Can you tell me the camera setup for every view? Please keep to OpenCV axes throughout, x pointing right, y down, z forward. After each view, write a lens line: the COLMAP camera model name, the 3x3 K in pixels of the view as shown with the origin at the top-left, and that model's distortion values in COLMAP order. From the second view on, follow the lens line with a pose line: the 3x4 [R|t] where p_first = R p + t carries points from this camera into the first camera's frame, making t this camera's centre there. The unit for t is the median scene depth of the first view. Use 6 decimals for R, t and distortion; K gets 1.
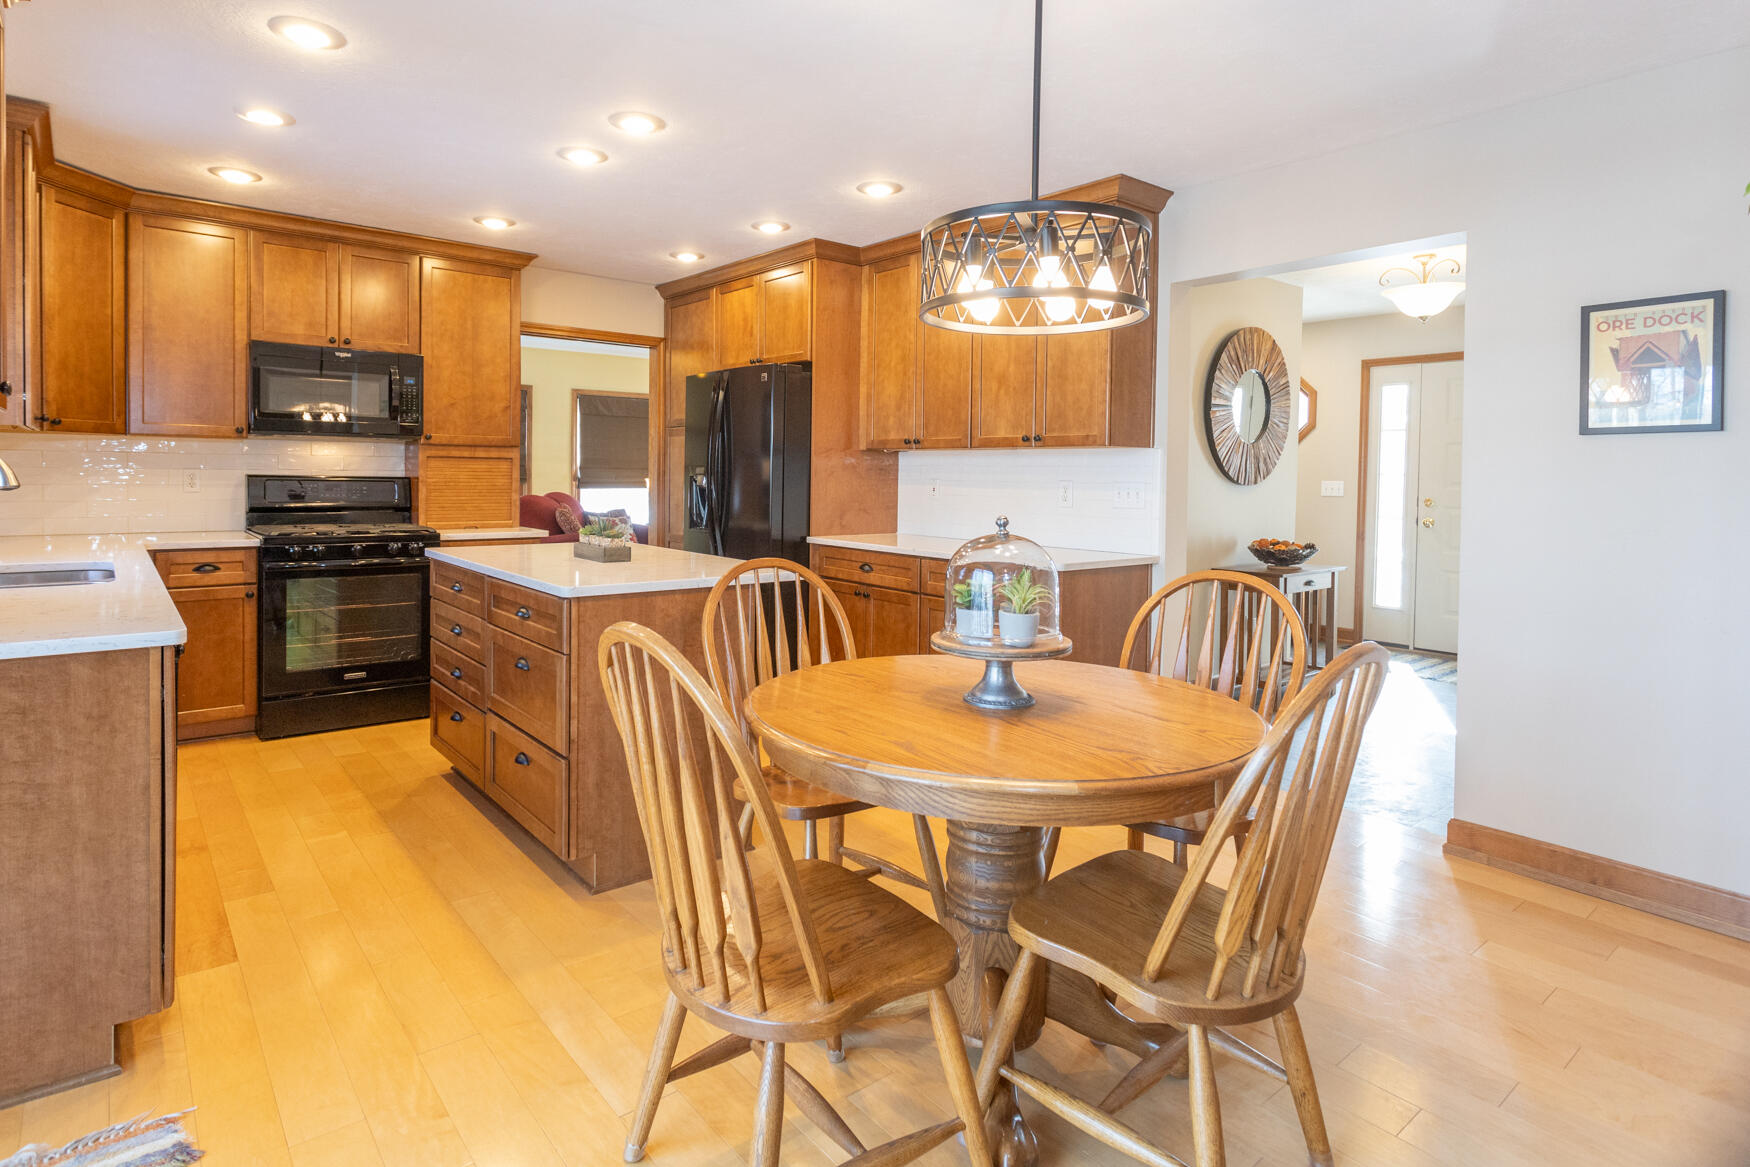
lens RADIAL K [[942.9, 0, 833.3], [0, 942.9, 501.0], [0, 0, 1]] dist [0.002788, 0.000933]
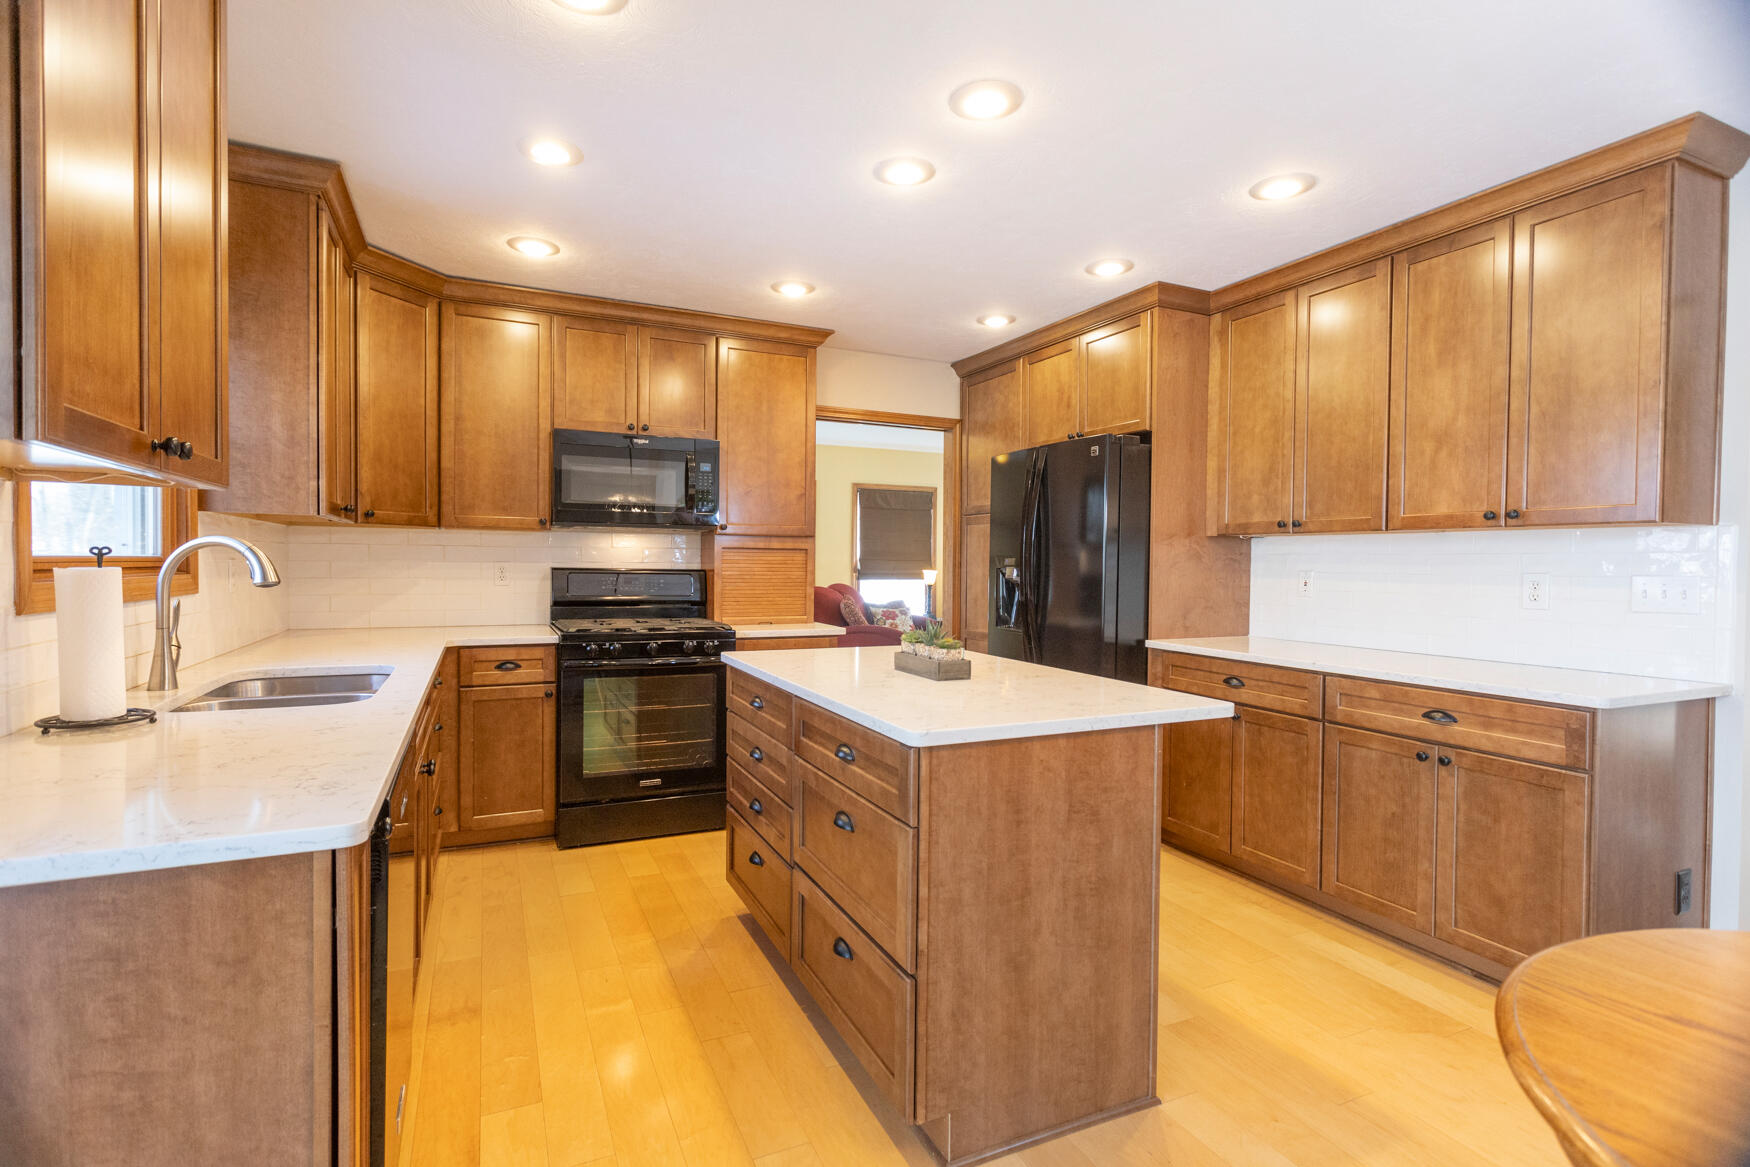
lens RADIAL K [[844.1, 0, 867.3], [0, 844.1, 586.7], [0, 0, 1]] dist [0.001418, 0.000383]
pose [[0.972821, 0.002766, -0.231541, -0.102729], [-0.003516, 0.999990, -0.002828, -0.006997], [0.231531, 0.003566, 0.972821, 0.231507]]
